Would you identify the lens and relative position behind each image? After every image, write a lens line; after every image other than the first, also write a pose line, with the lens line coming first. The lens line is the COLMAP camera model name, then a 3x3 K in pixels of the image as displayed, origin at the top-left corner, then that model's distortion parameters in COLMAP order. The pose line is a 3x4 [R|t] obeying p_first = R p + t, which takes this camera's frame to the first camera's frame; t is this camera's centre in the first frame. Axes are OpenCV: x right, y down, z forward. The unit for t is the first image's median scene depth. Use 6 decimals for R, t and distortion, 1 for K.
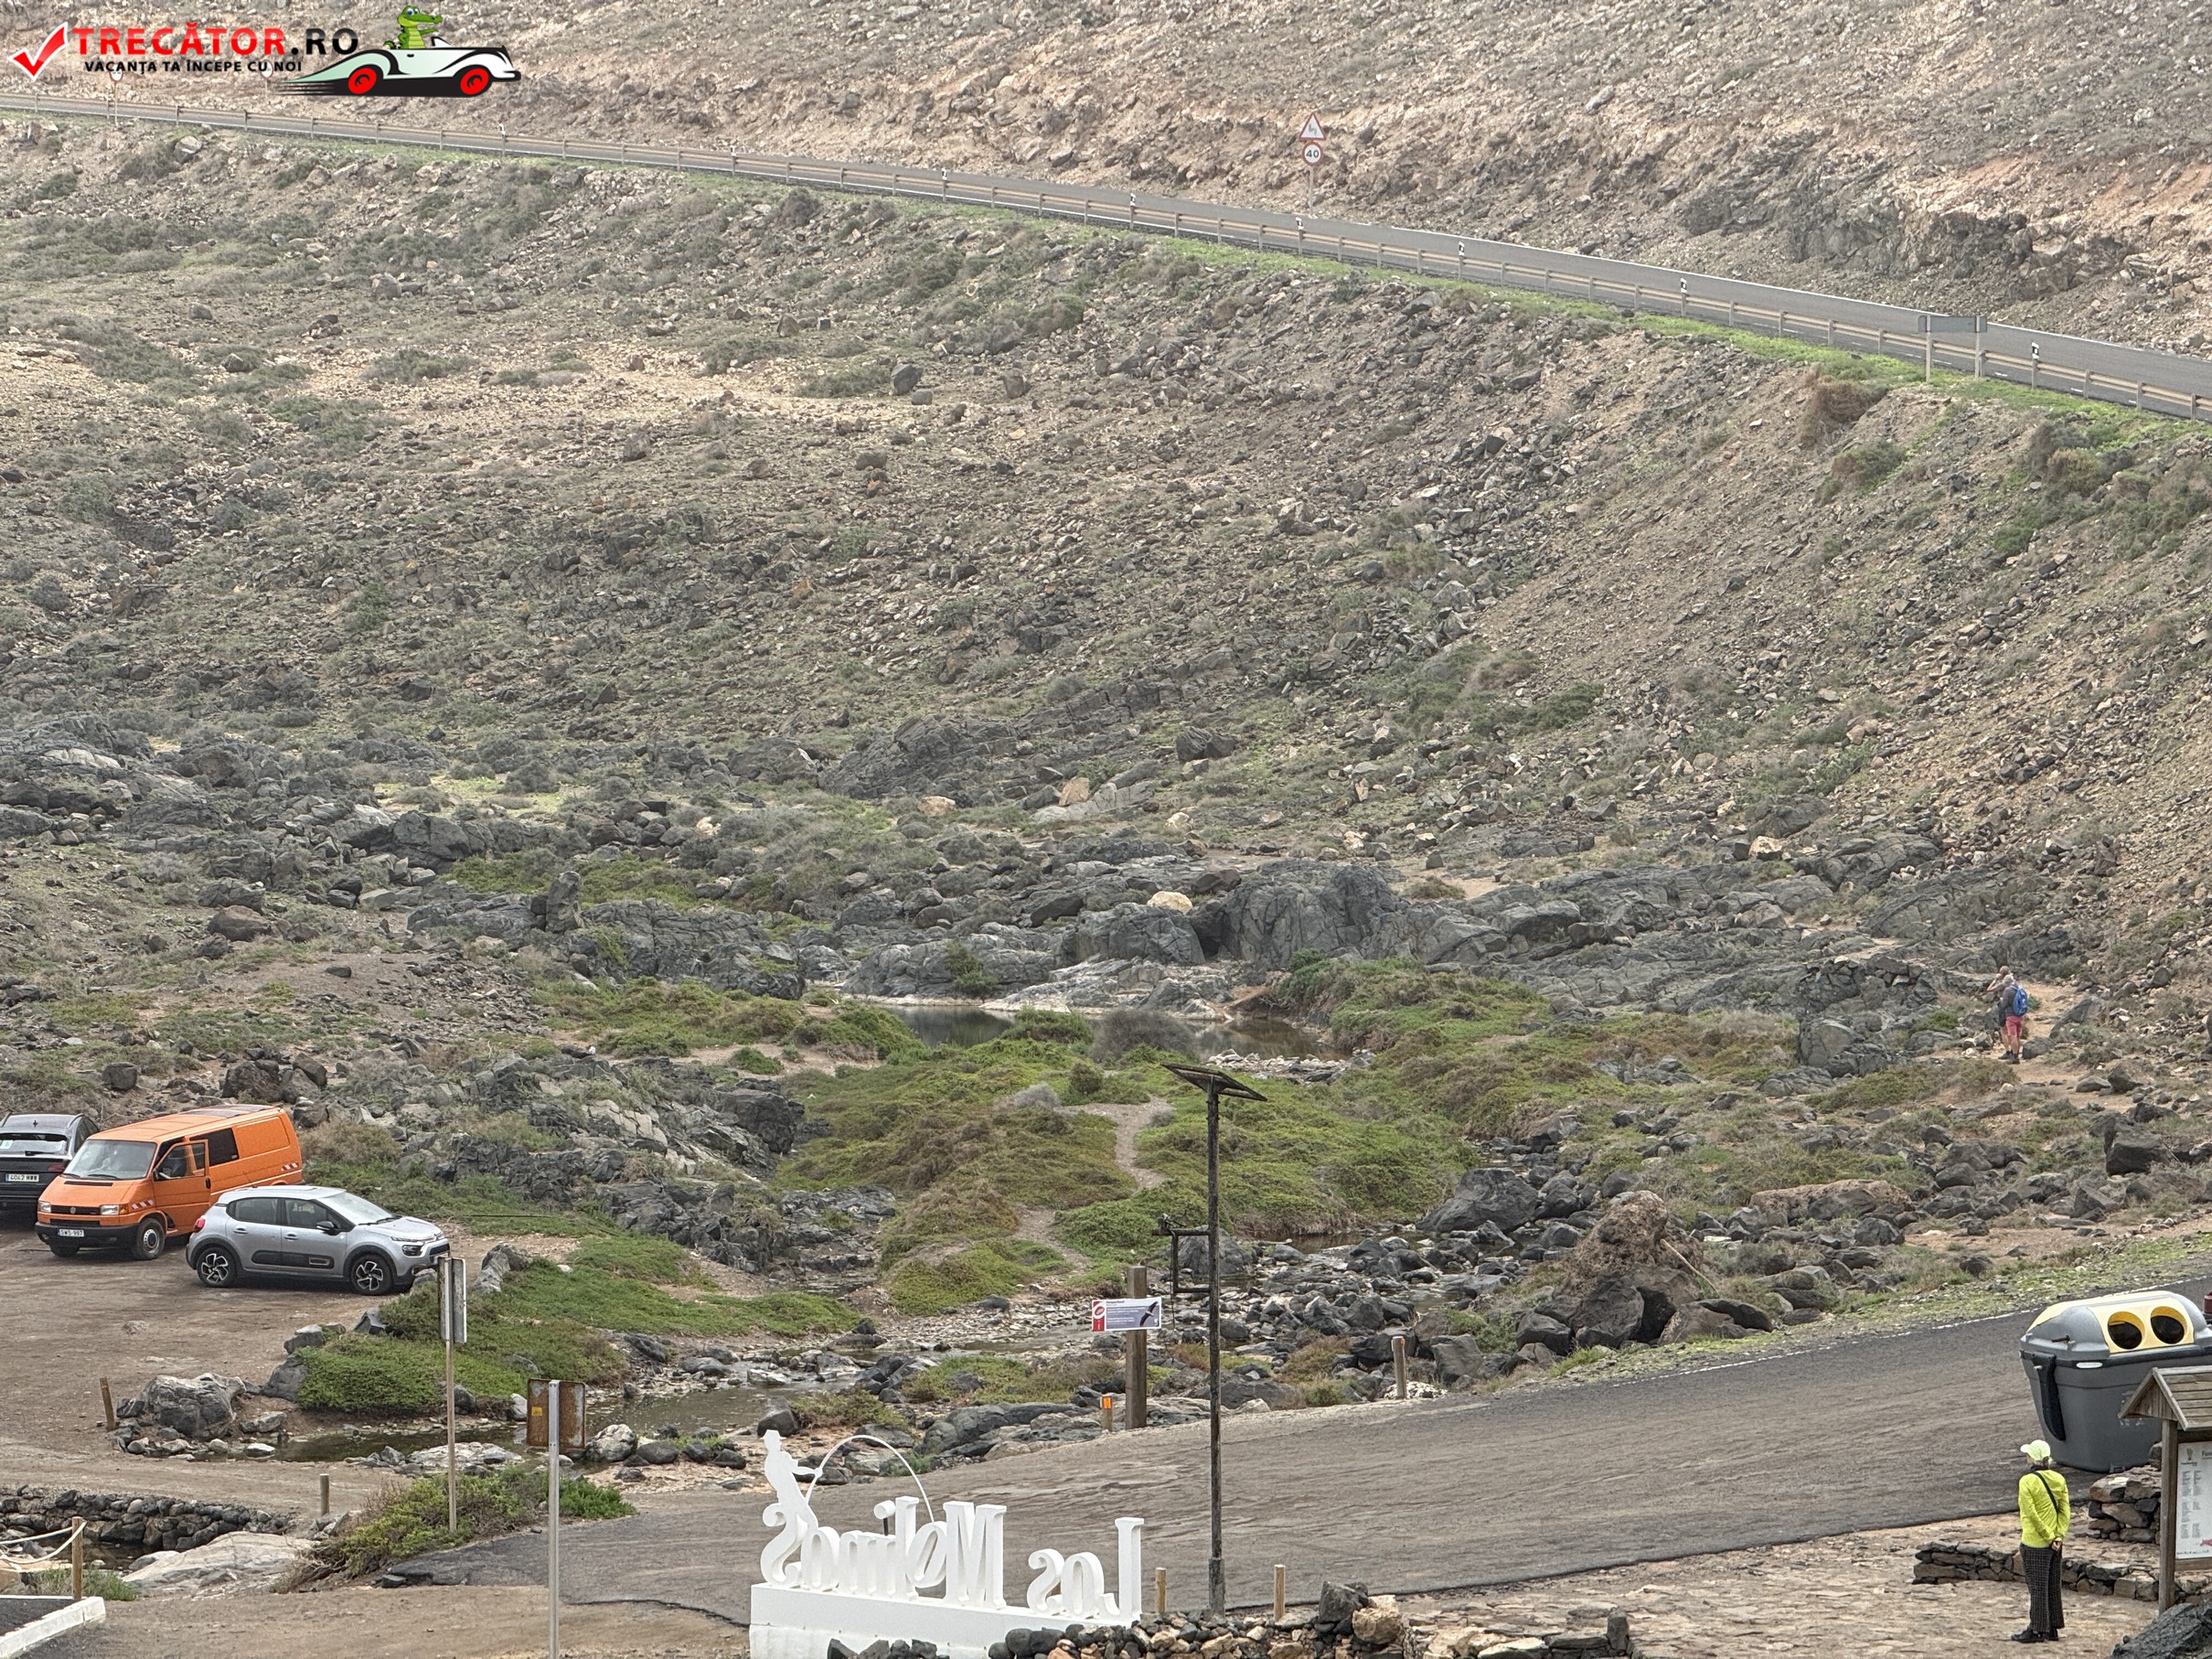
lens RADIAL K [[7753.3, 0, 1065.1], [0, 7753.3, 807.7], [0, 0, 1]] dist [0.237625, 0.000000]
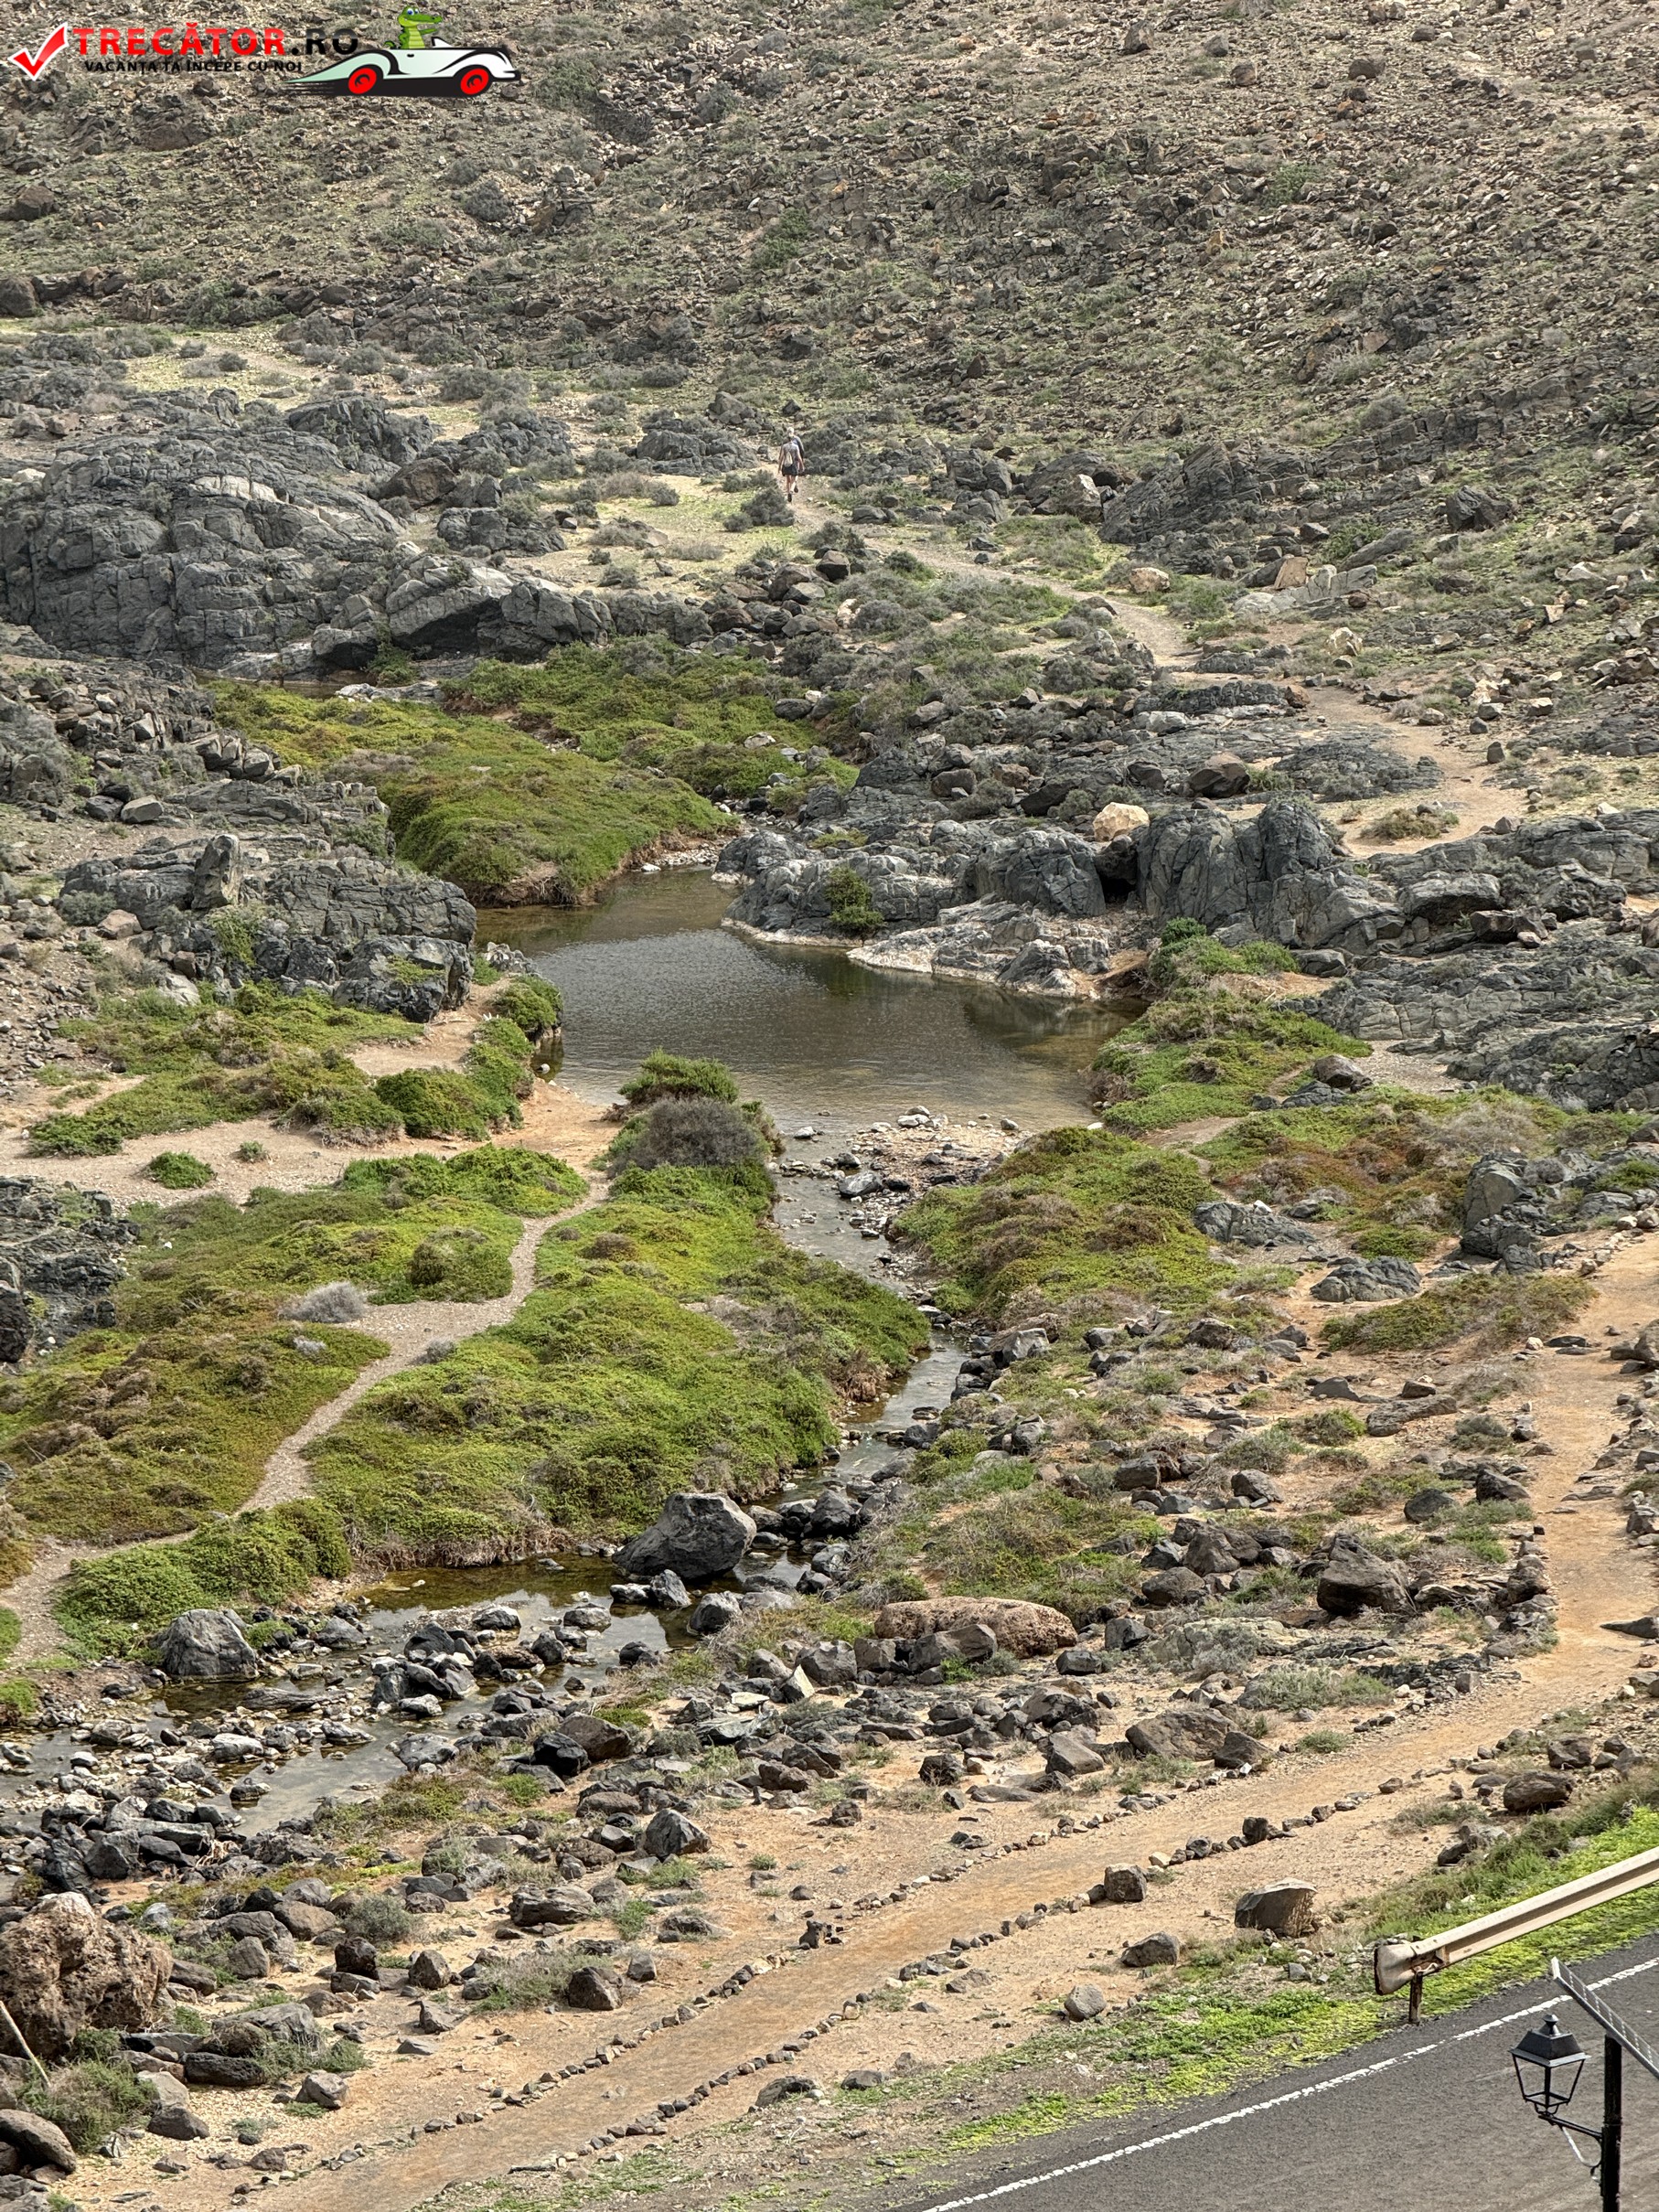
lens RADIAL K [[7753.3, 0, 839.3], [0, 7753.3, 1083.1], [0, 0, 1]] dist [0.237625, 0.000000]
pose [[0.967879, 0.043042, -0.247705, 0.162676], [-0.007280, 0.989621, 0.143514, -0.066921], [0.251312, -0.137101, 0.958147, 0.159013]]
